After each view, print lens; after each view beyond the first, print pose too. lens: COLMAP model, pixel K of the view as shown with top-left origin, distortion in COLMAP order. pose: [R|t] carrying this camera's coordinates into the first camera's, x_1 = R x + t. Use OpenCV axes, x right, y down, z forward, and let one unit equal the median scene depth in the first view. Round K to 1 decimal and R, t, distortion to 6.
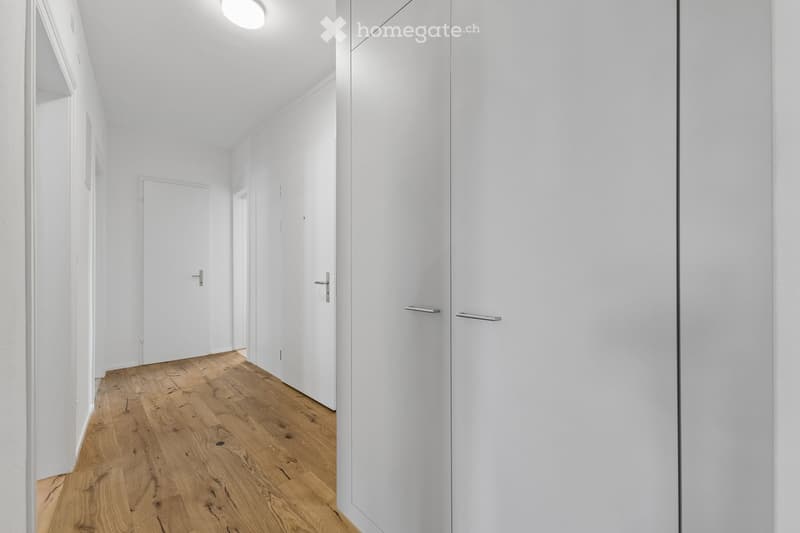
lens RADIAL K [[342.3, 0, 400.0], [0, 342.3, 266.5], [0, 0, 1]] dist [-0.000903, 0.000021]
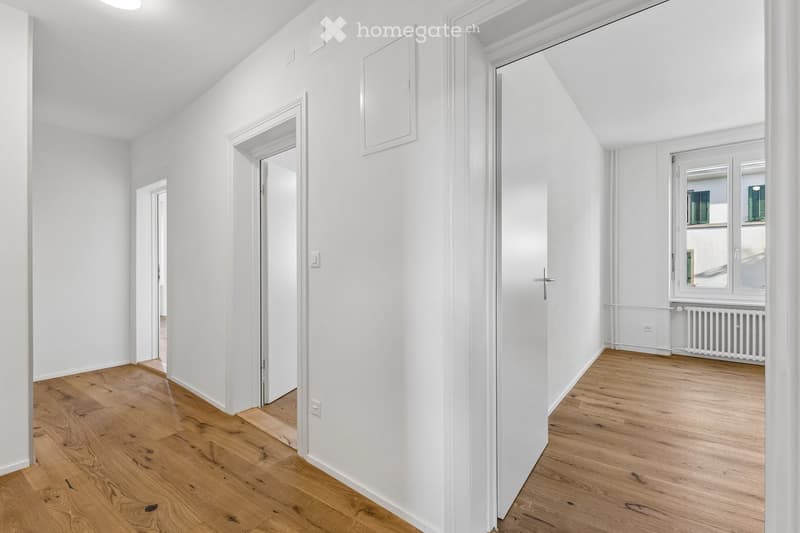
lens RADIAL K [[328.7, 0, 400.0], [0, 328.7, 266.5], [0, 0, 1]] dist [-0.015888, -0.000306]
pose [[-0.967179, 0.007002, -0.254000, -1.047643], [0.006249, 0.999973, 0.003771, -0.011200], [0.254020, 0.002060, -0.967197, 2.176758]]
